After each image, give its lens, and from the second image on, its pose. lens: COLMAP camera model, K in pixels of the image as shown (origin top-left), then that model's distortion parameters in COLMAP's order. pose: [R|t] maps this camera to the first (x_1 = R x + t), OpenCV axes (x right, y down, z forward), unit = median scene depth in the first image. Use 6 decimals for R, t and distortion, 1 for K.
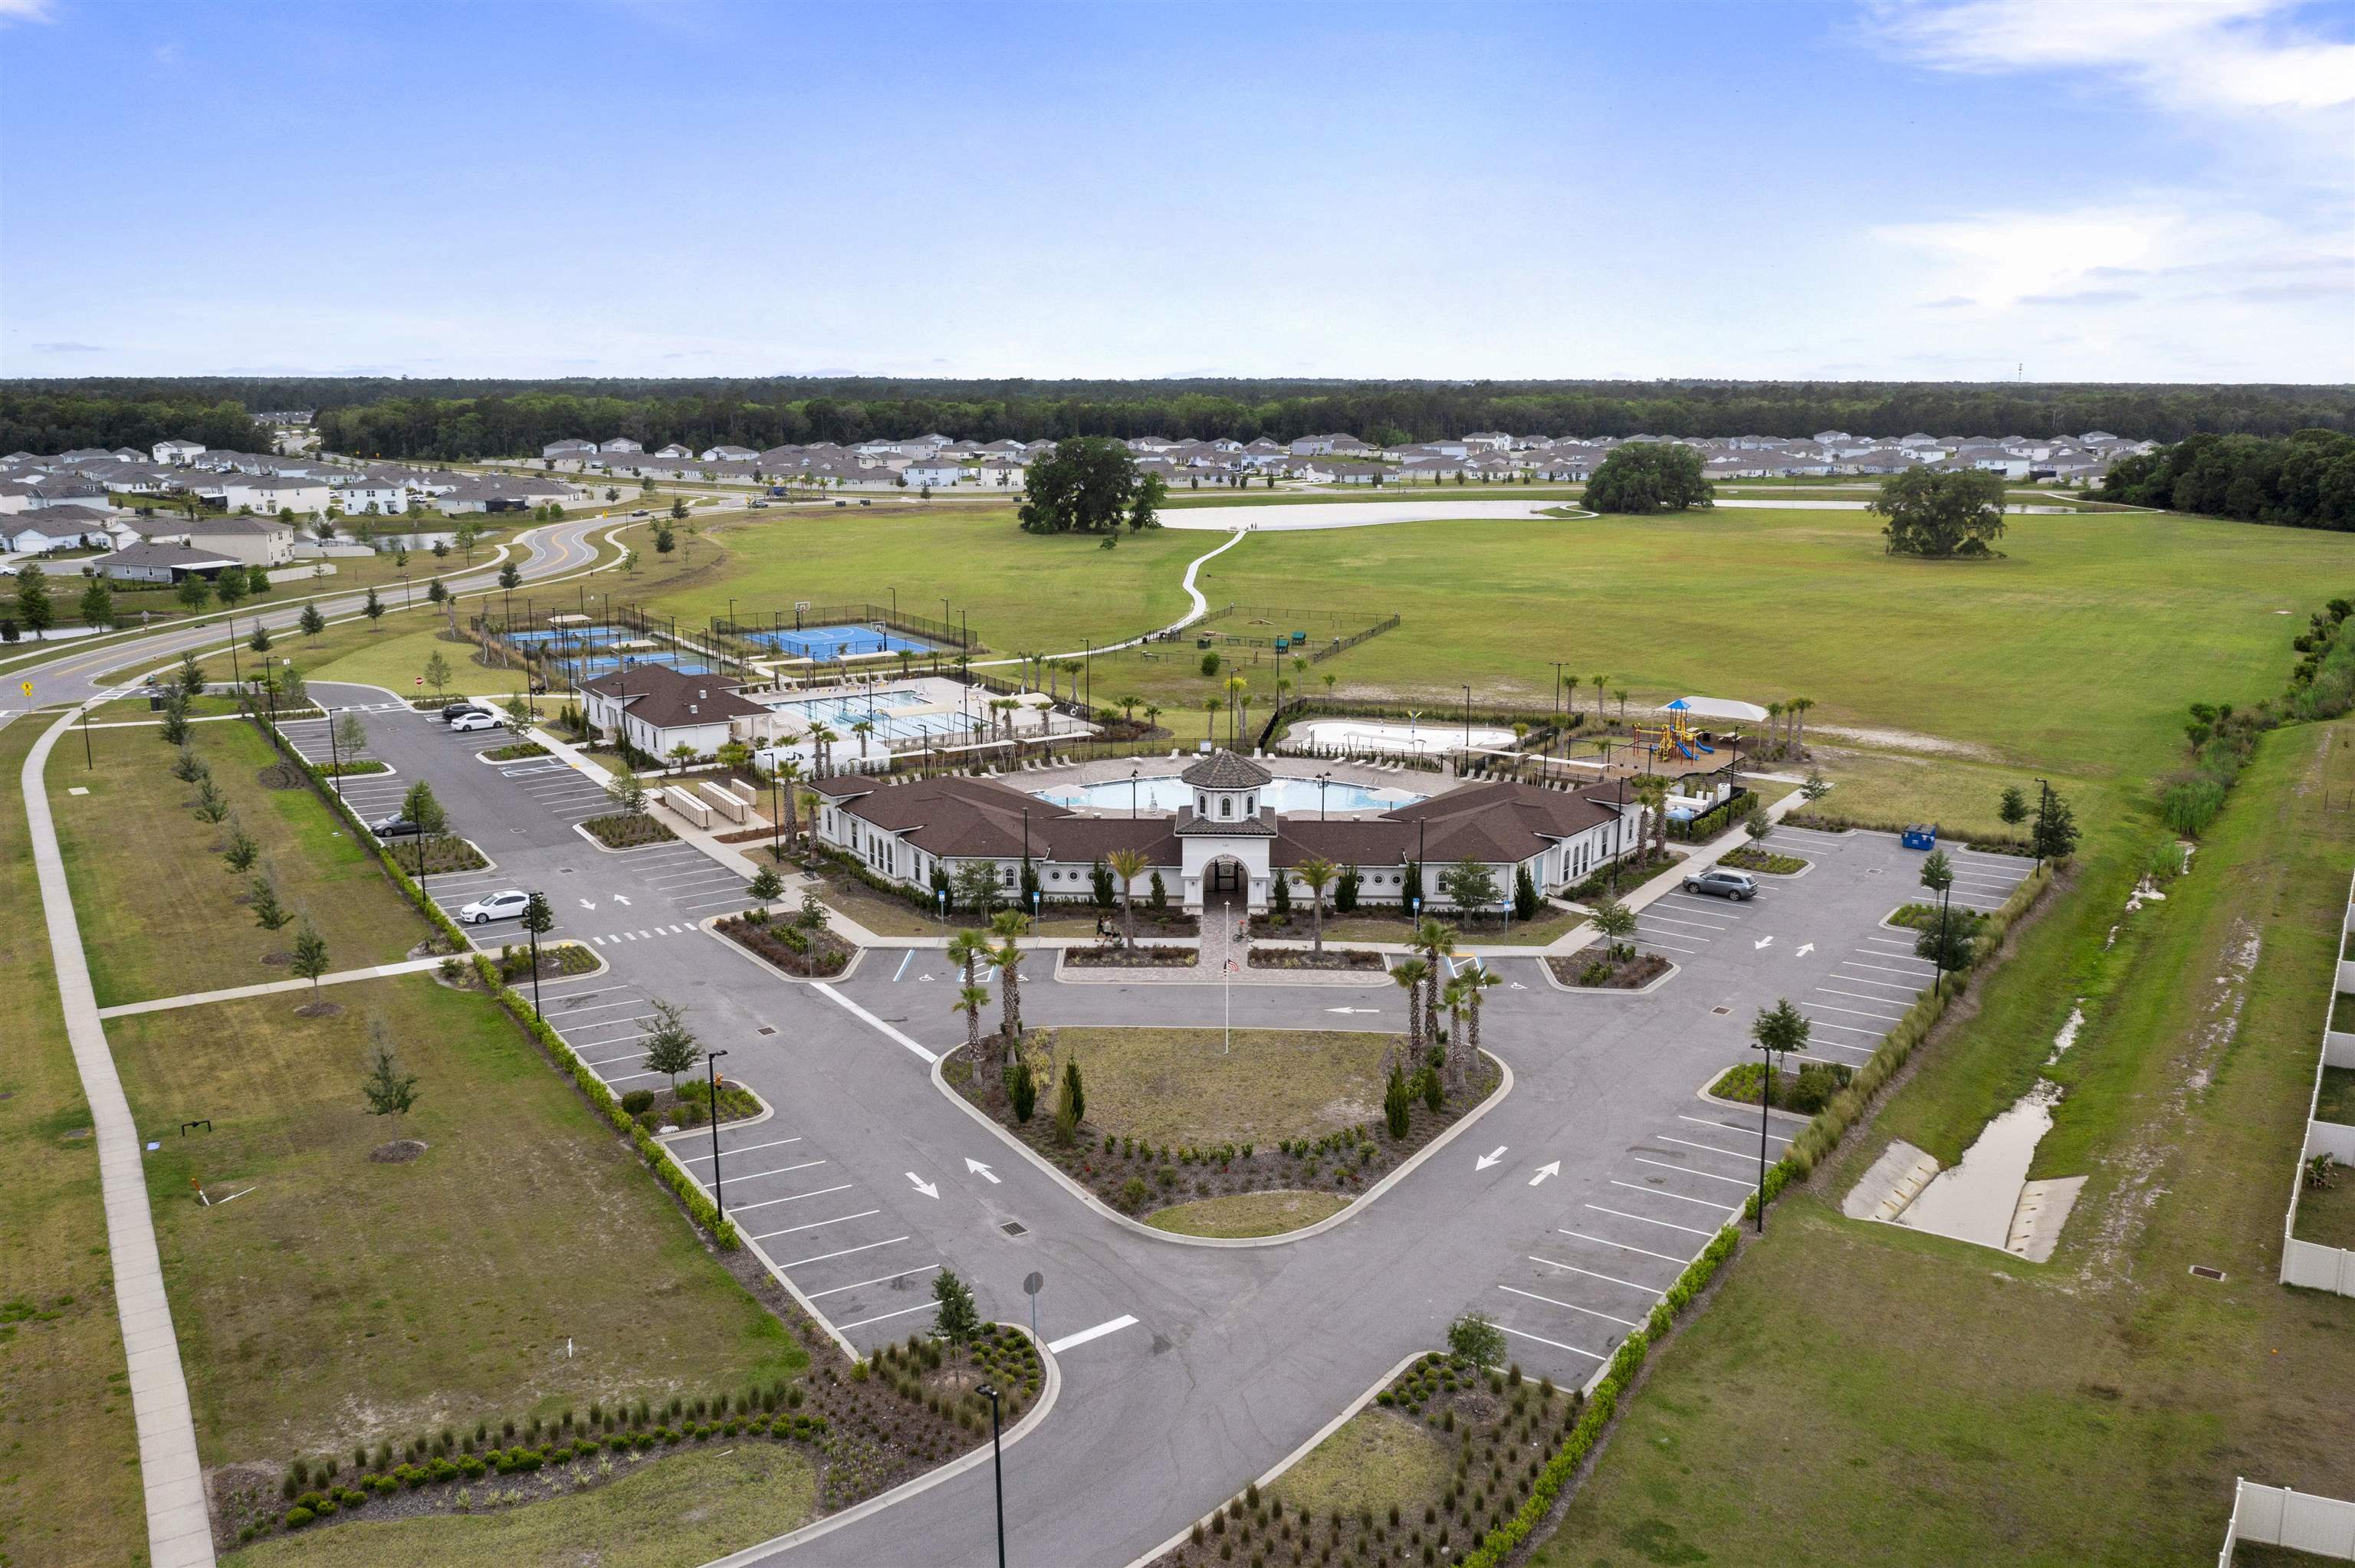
lens RADIAL K [[1870.9, 0, 1177.5], [0, 1870.9, 784.0], [0, 0, 1]] dist [-0.019903, 0.009358]
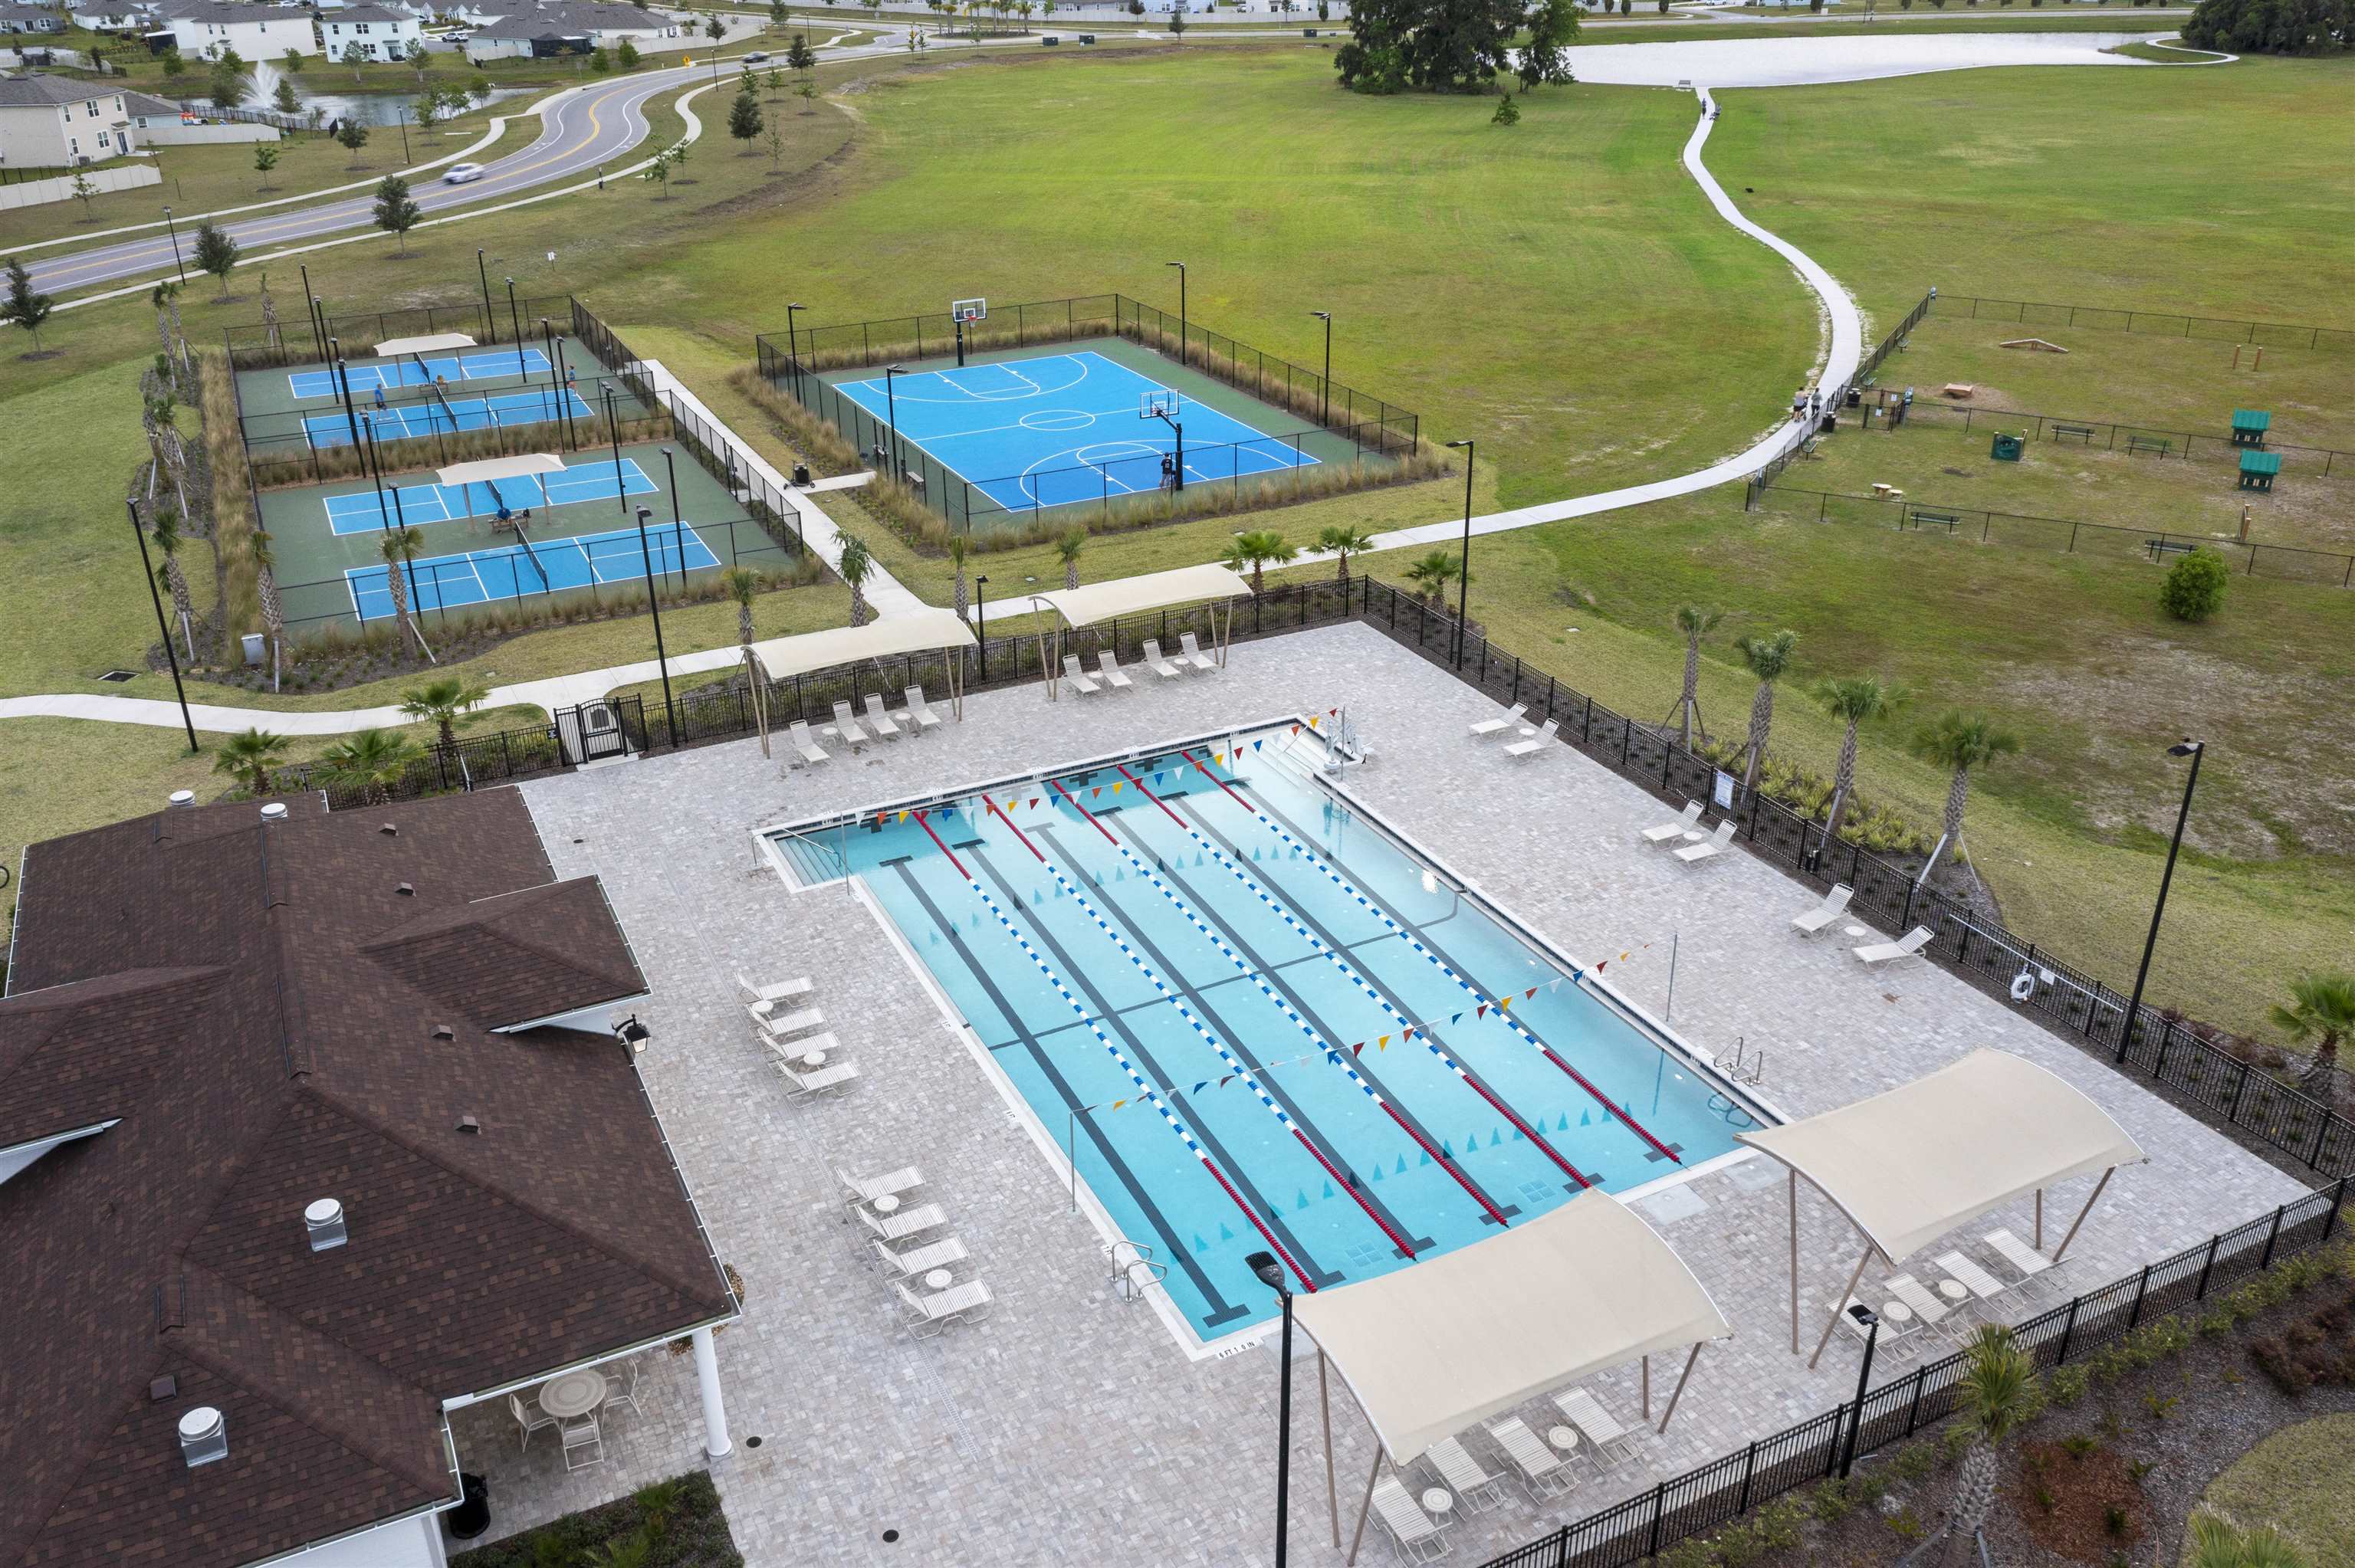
lens RADIAL K [[1837.3, 0, 1177.4], [0, 1837.3, 828.7], [0, 0, 1]] dist [-0.009957, 0.003171]
pose [[0.993797, 0.040239, -0.103678, -0.121982], [-0.012344, 0.966401, 0.256742, -0.102347], [0.110526, -0.253870, 0.960903, 0.663462]]
